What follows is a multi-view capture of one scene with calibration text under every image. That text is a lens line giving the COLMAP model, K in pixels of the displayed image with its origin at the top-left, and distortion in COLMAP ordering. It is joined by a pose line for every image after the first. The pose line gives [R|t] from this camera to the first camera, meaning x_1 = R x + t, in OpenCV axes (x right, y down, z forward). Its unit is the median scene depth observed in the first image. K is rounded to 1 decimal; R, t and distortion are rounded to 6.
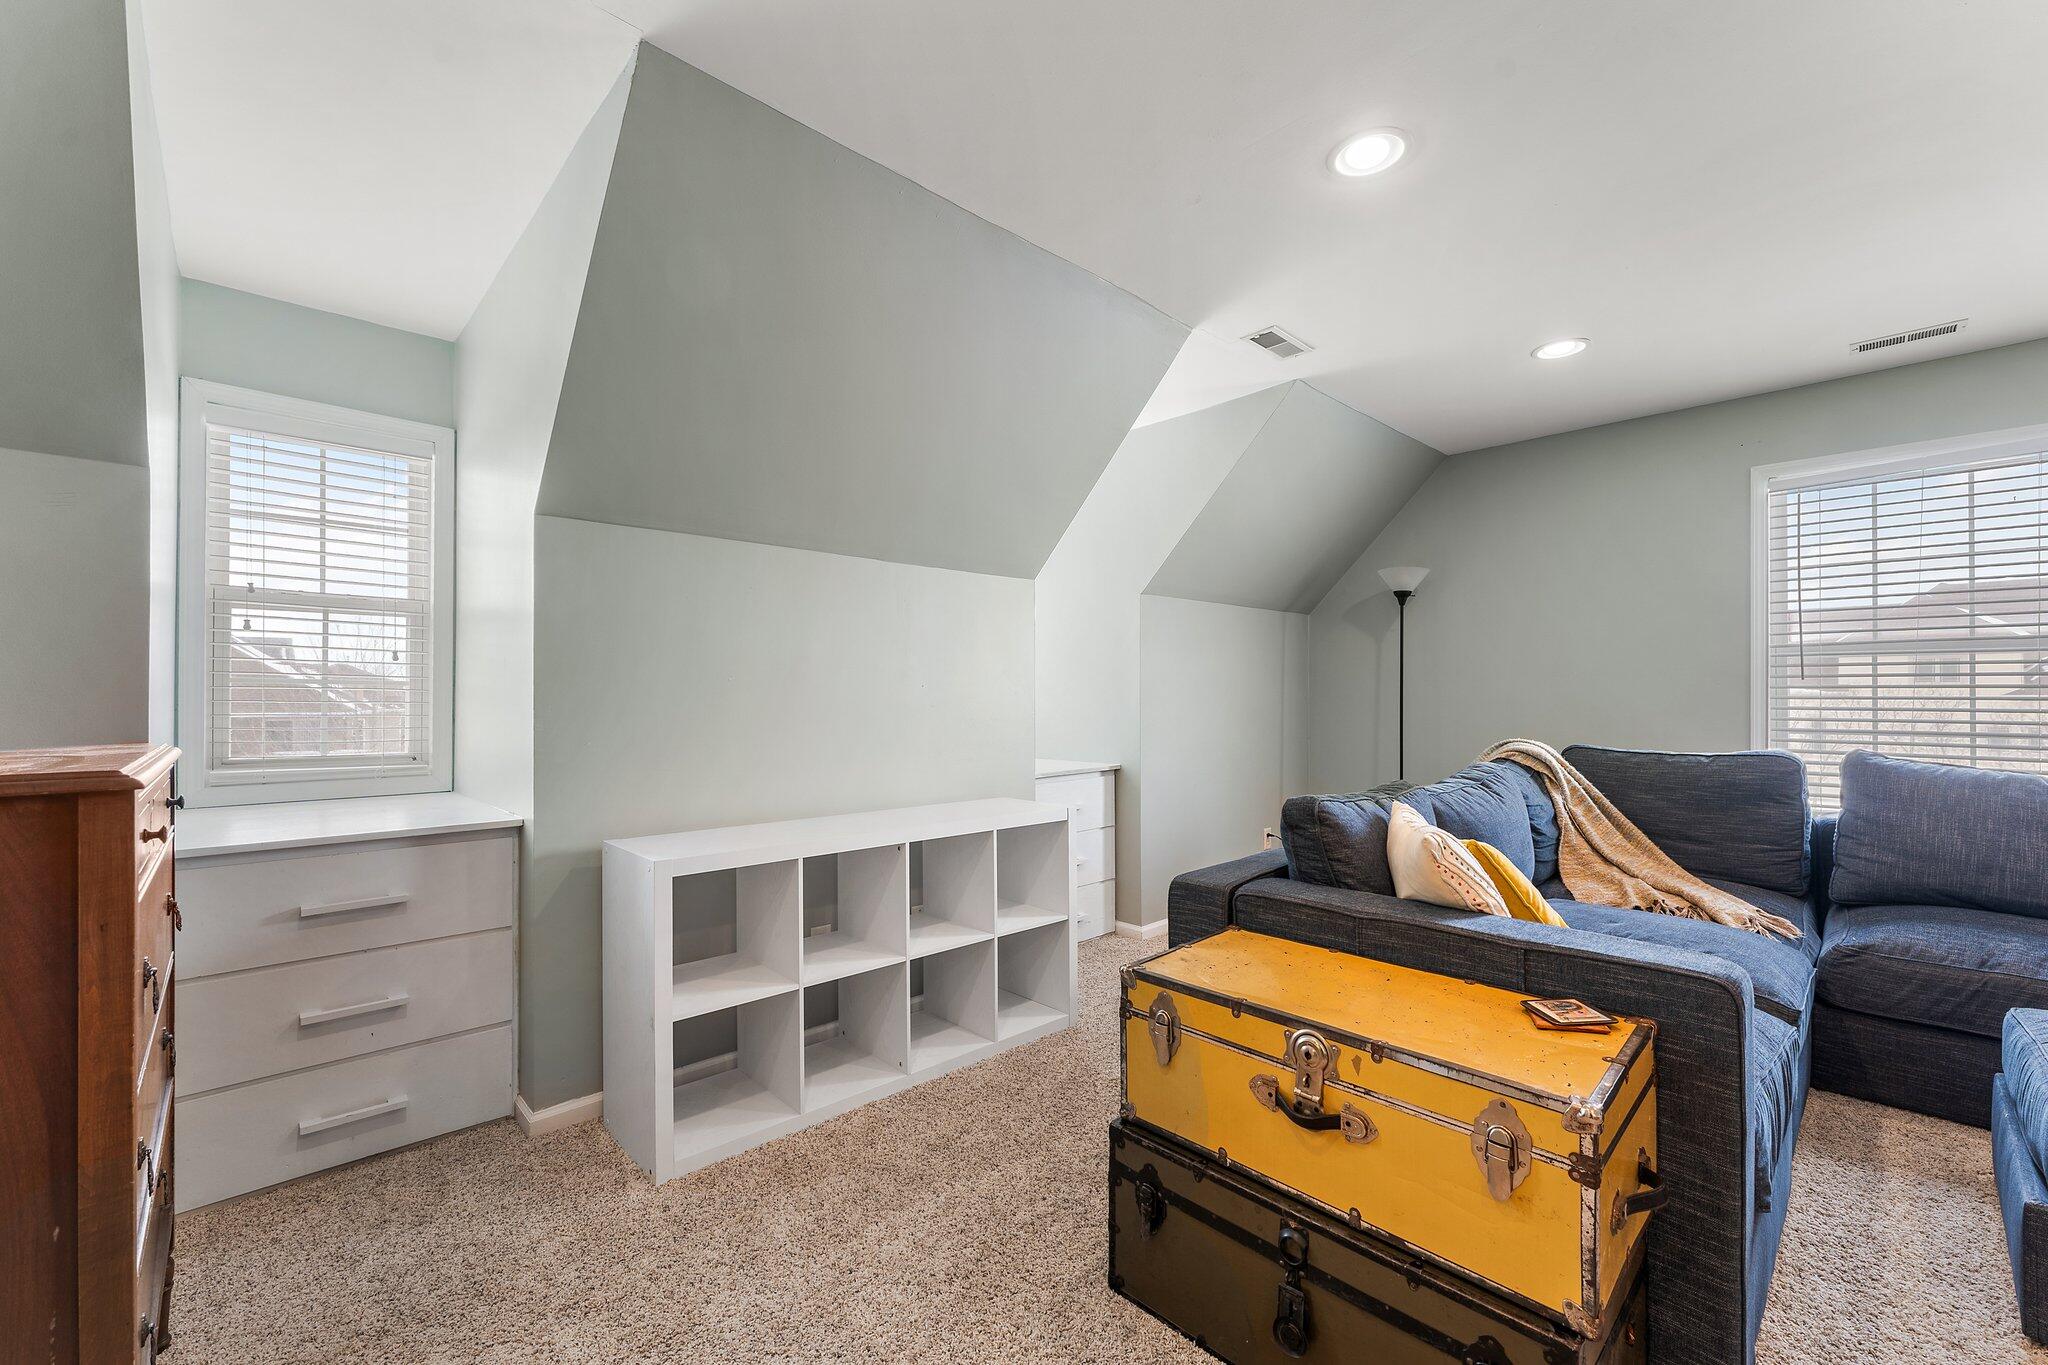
lens RADIAL K [[837.7, 0, 1024.3], [0, 837.7, 691.1], [0, 0, 1]] dist [0.003845, 0.000352]
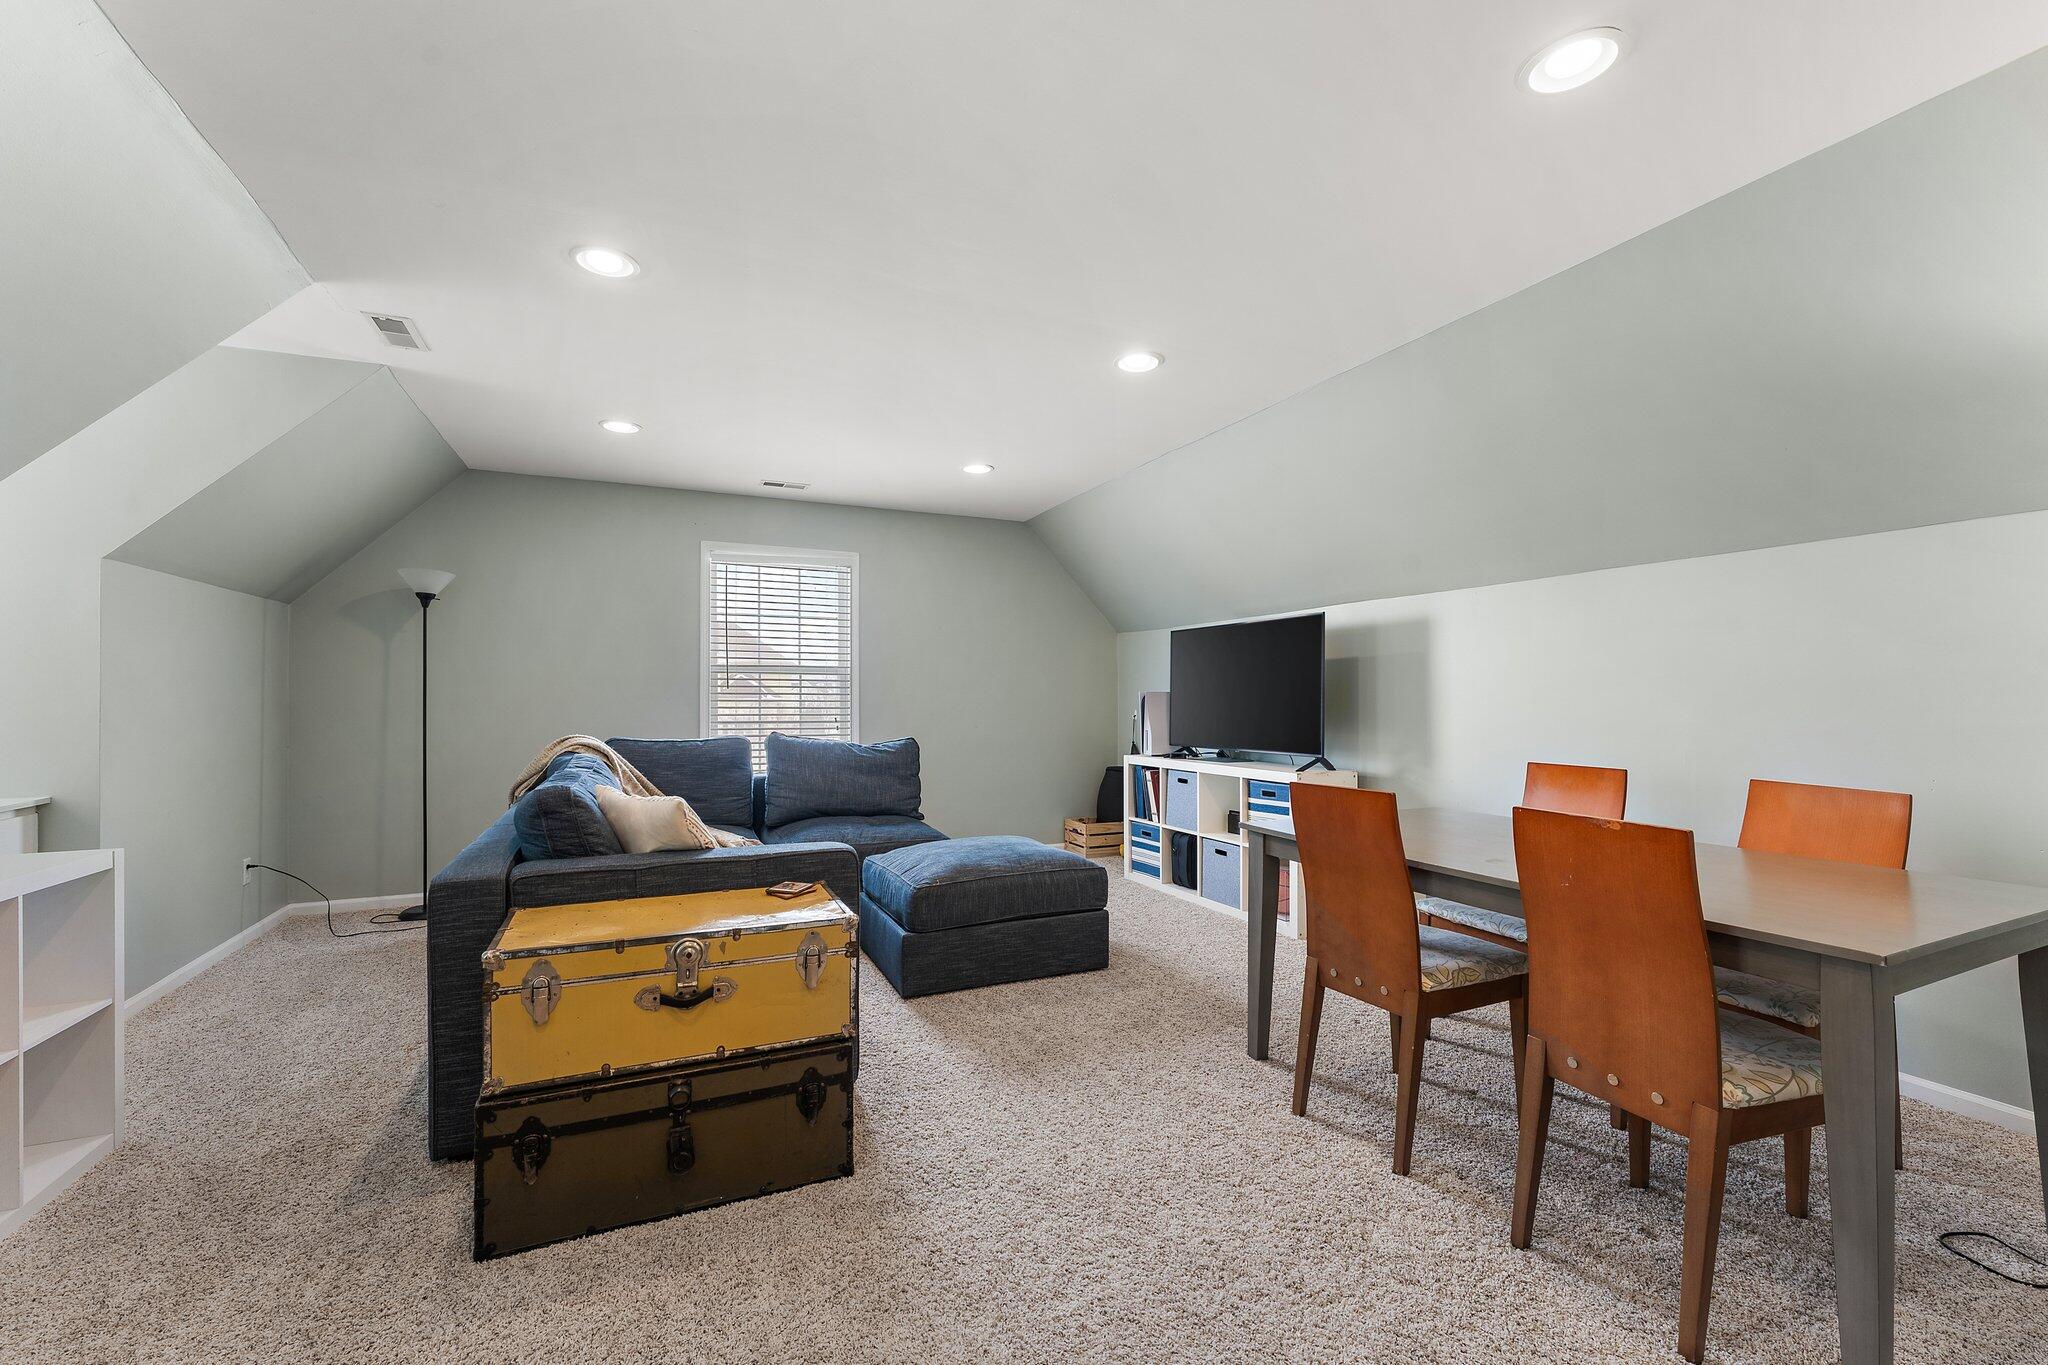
lens RADIAL K [[837.7, 0, 1022.5], [0, 837.7, 691.6], [0, 0, 1]] dist [0.003845, 0.000352]
pose [[0.328006, 0.010271, 0.944620, -0.564459], [-0.006160, 0.999943, -0.008733, 0.002563], [-0.944656, -0.002954, 0.328051, 0.012607]]
